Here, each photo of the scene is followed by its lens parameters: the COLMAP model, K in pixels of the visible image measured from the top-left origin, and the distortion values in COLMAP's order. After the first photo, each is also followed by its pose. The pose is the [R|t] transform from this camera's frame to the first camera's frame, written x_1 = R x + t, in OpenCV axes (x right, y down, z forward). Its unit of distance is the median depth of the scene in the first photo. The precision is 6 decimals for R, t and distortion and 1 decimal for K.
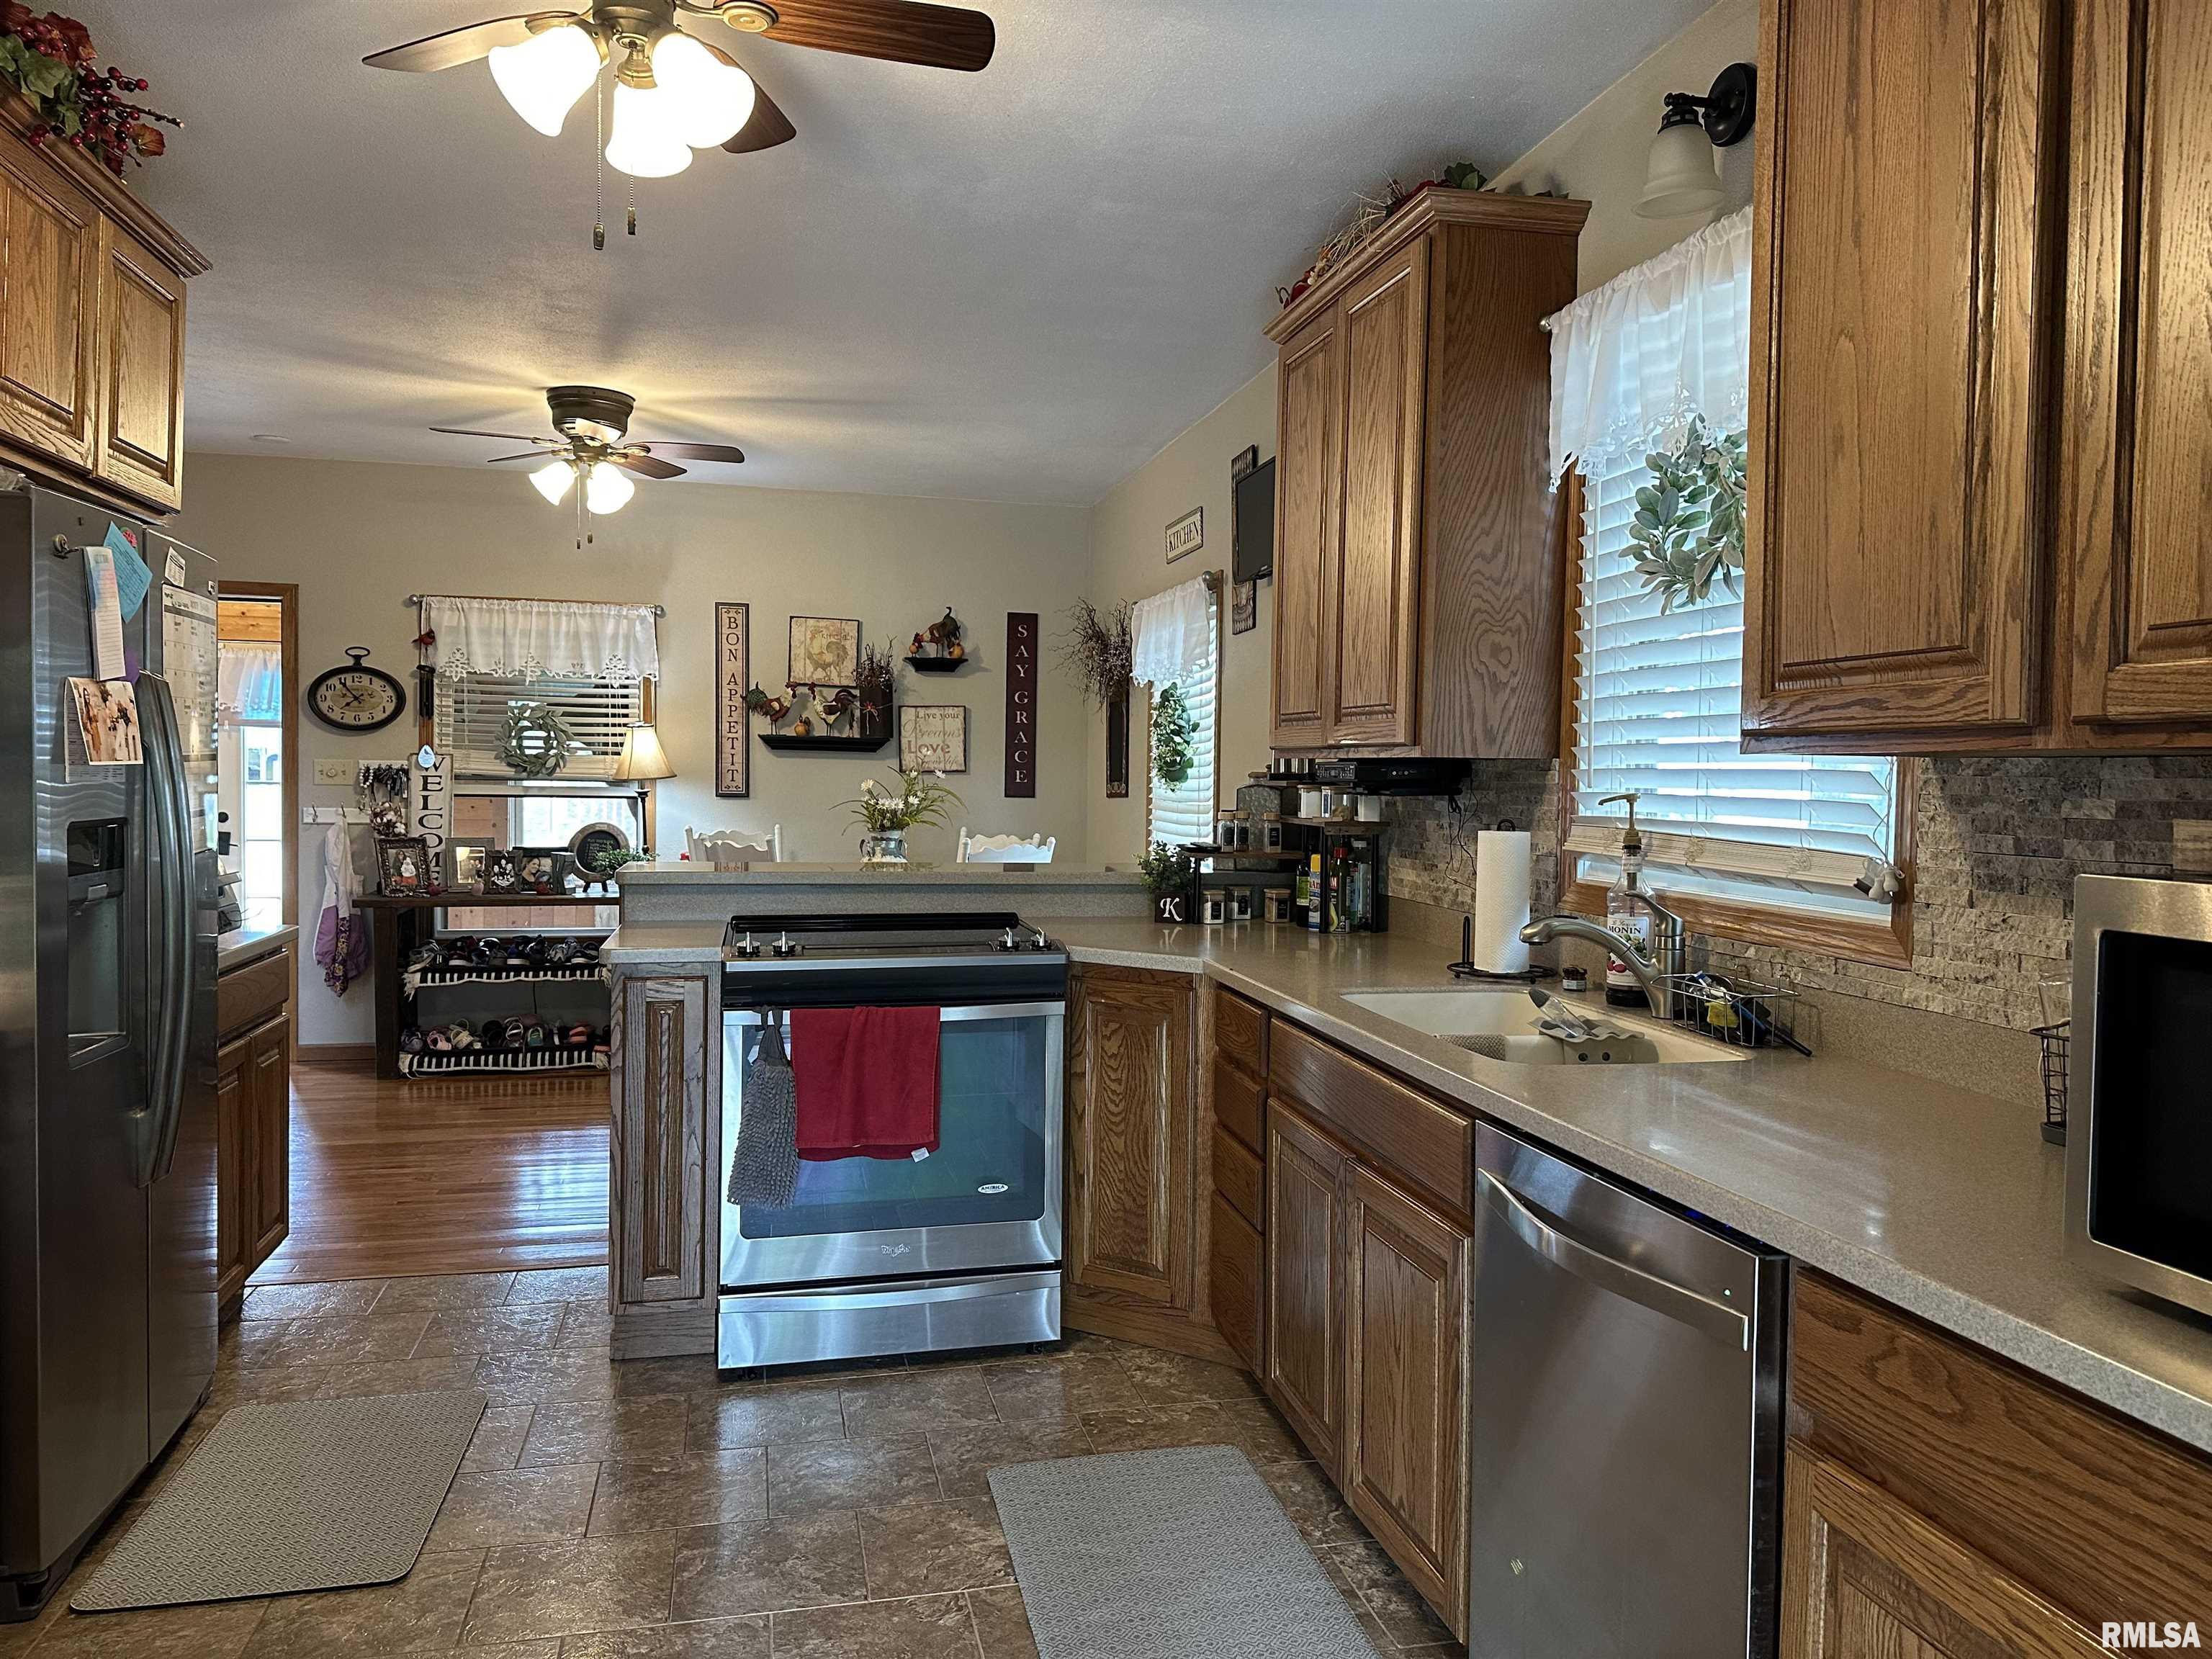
lens RADIAL K [[1539.4, 0, 1177.7], [0, 1539.4, 822.7], [0, 0, 1]] dist [0.000229, 0.000004]
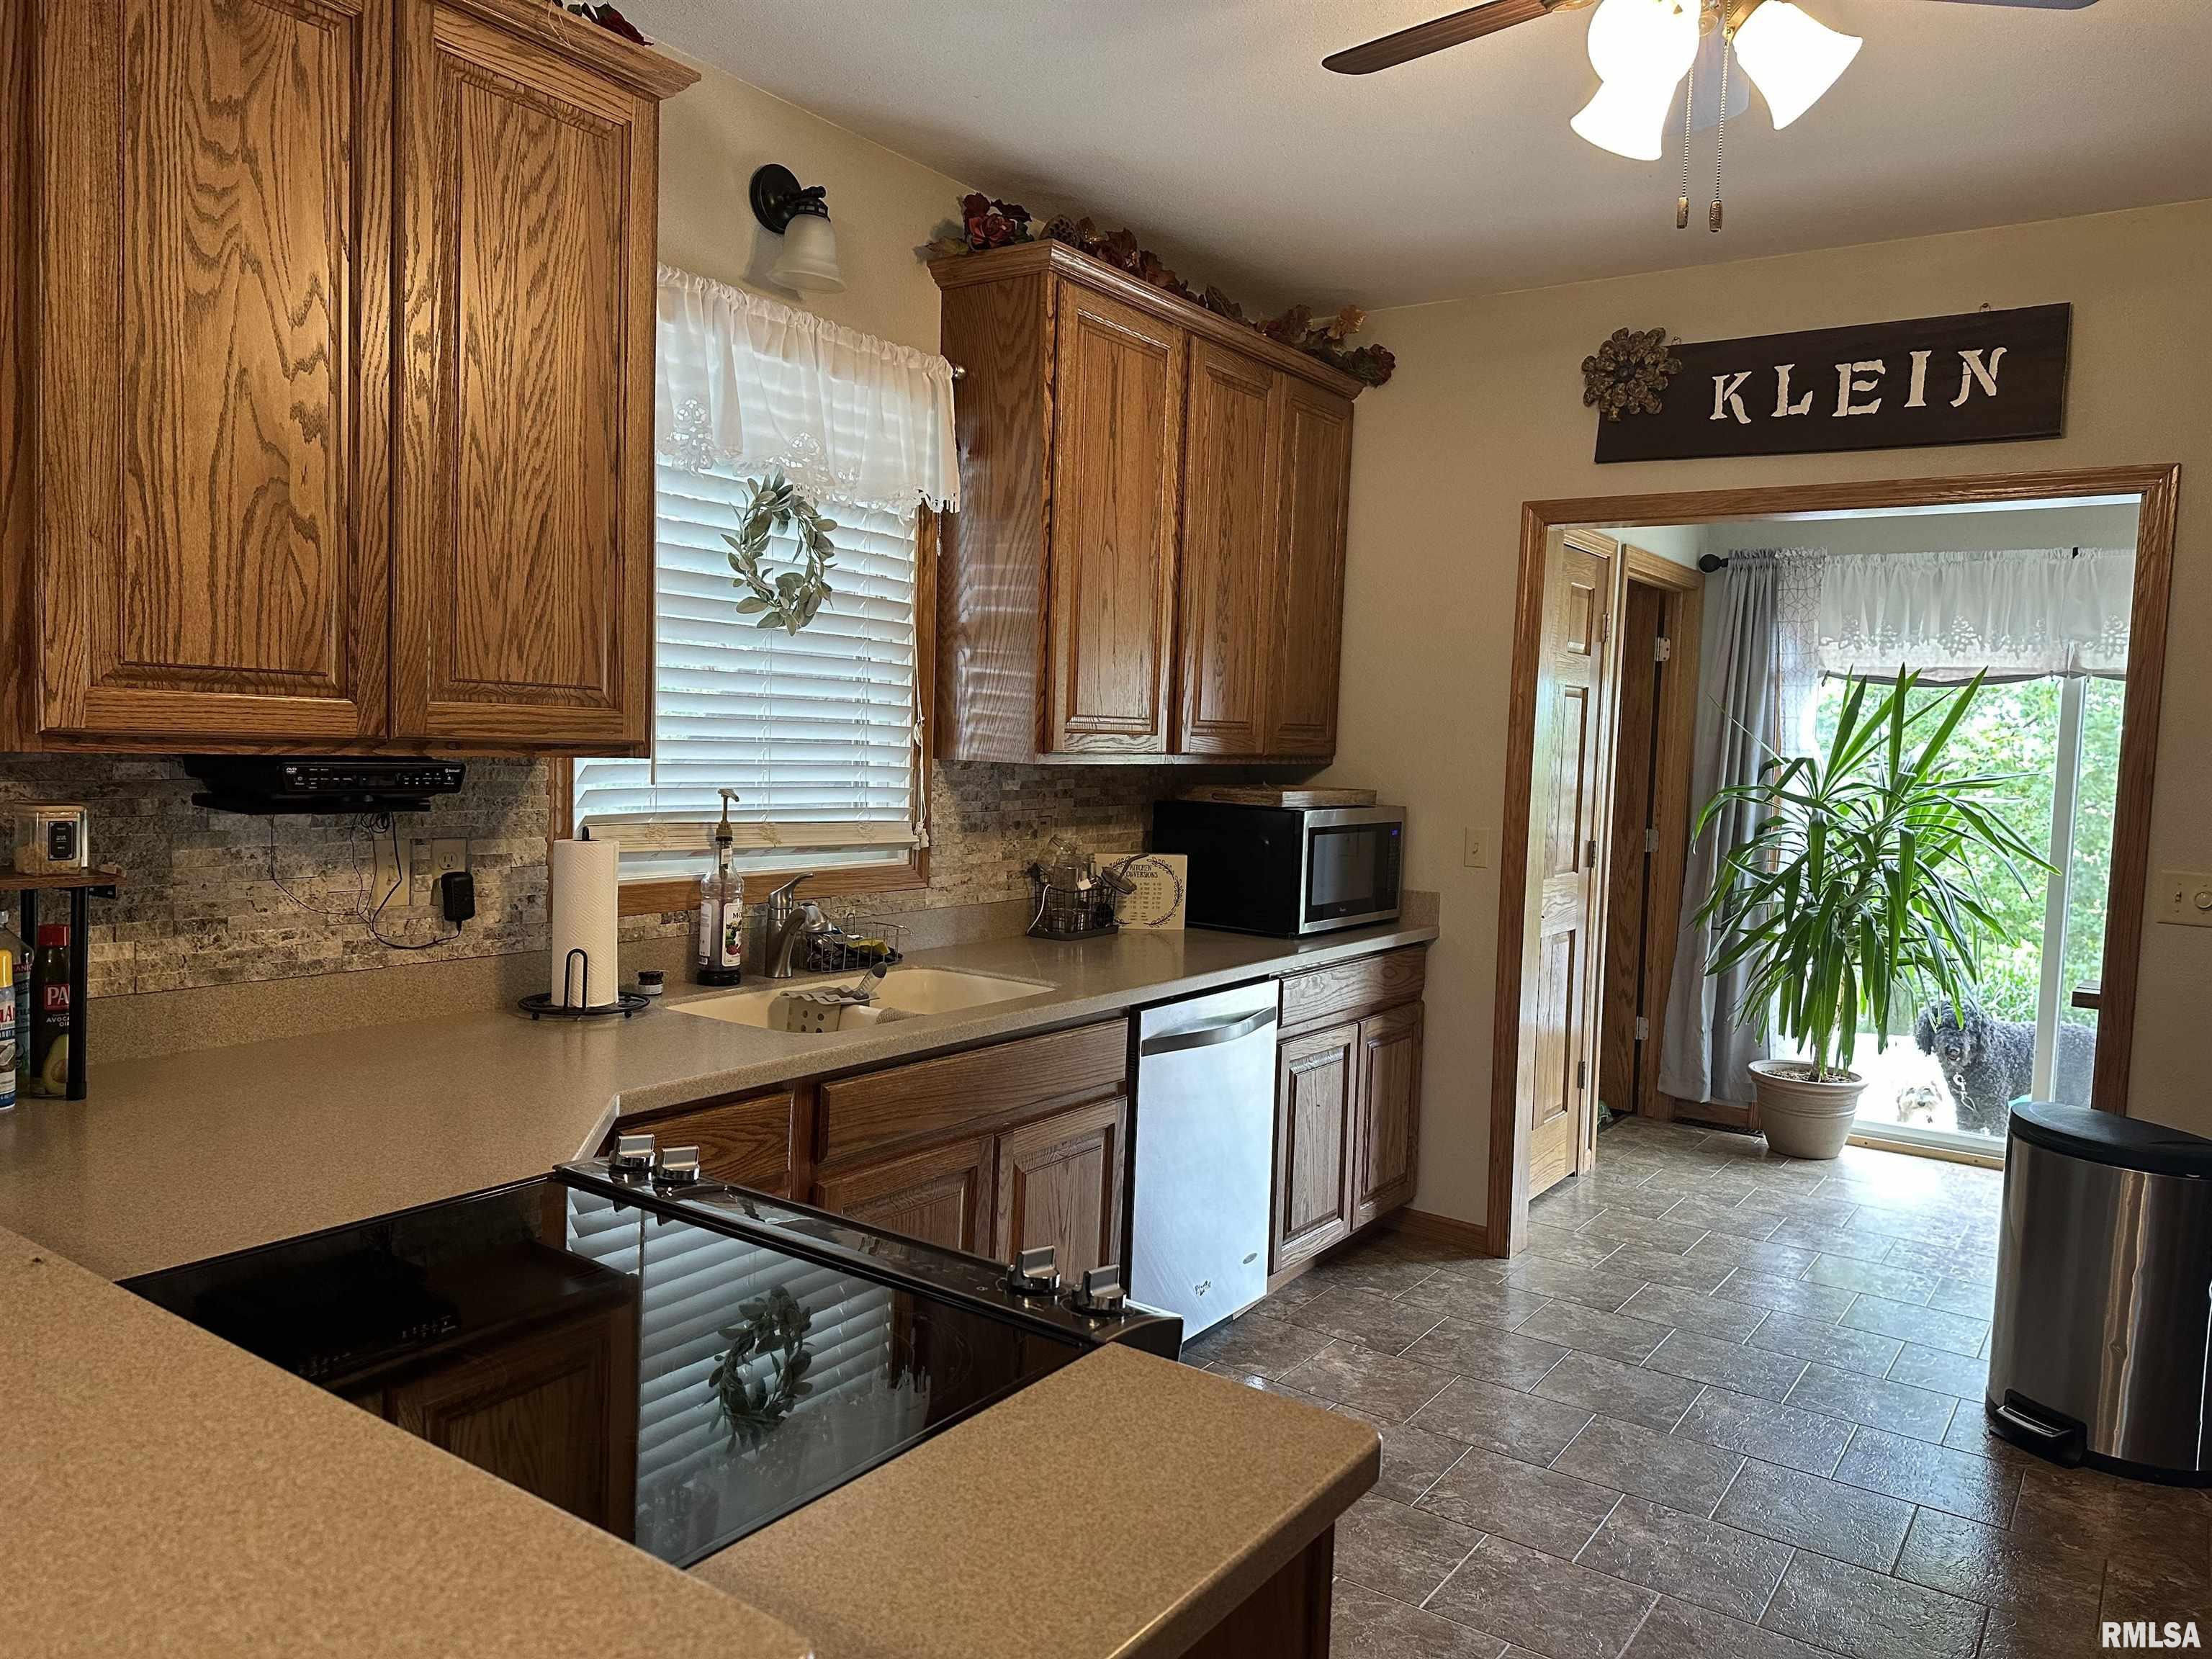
lens RADIAL K [[1547.3, 0, 1113.1], [0, 1547.3, 846.7], [0, 0, 1]] dist [0.105722, -0.129567]
pose [[-0.645524, -0.096490, 0.757620, -0.942244], [-0.022424, 0.993954, 0.107483, -0.136123], [-0.763410, 0.052394, -0.643785, 1.998841]]
